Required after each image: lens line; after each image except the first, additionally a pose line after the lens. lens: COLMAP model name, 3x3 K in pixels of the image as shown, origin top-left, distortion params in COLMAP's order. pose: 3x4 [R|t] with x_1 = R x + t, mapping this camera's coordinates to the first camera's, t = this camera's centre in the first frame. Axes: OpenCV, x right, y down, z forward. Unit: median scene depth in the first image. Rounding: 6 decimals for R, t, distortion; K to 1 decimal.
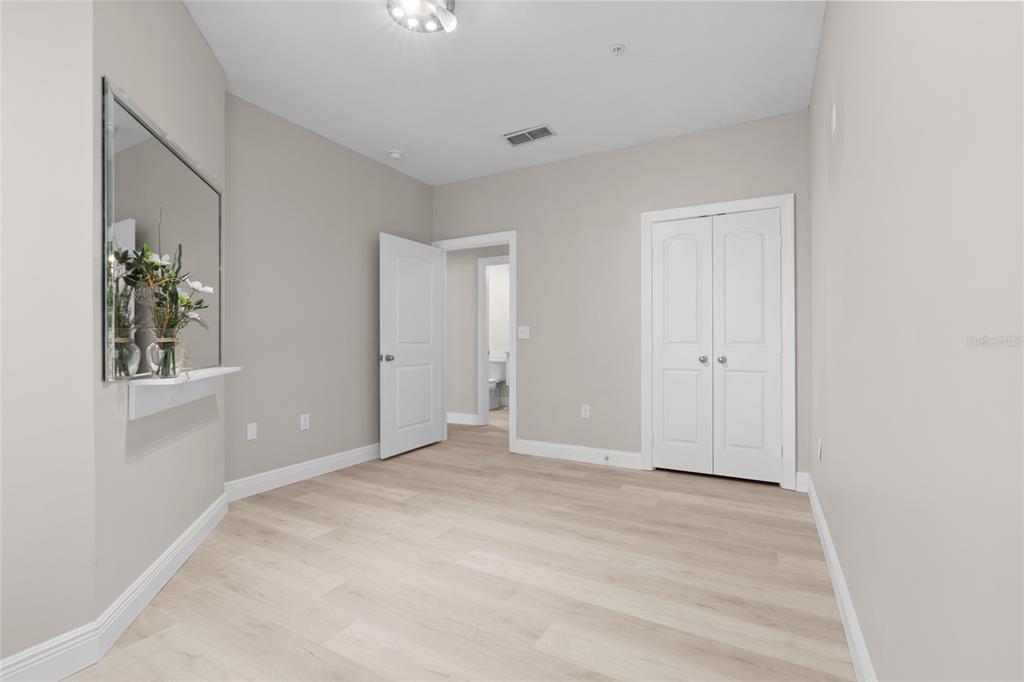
lens RADIAL K [[461.0, 0, 512.0], [0, 461.0, 341.0], [0, 0, 1]] dist [-0.002160, 0.000242]
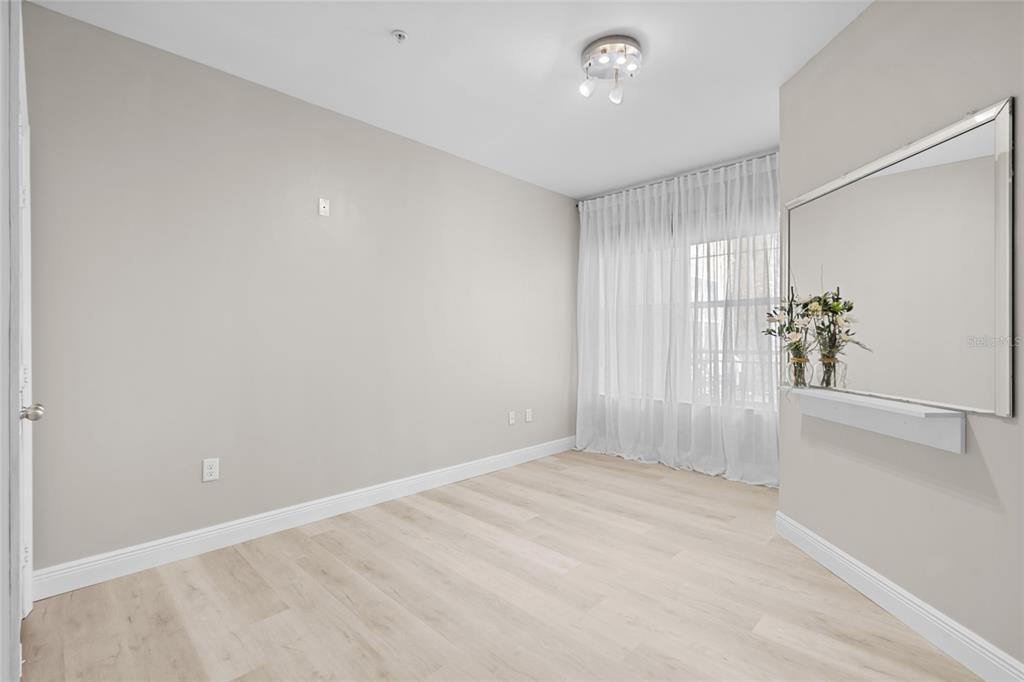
lens RADIAL K [[461.0, 0, 512.0], [0, 461.0, 341.0], [0, 0, 1]] dist [-0.002160, 0.000242]
pose [[-0.966013, 0.001216, 0.258491, -0.229518], [0.003173, 0.999969, 0.007153, -0.051347], [-0.258474, 0.007730, -0.965987, 1.945655]]
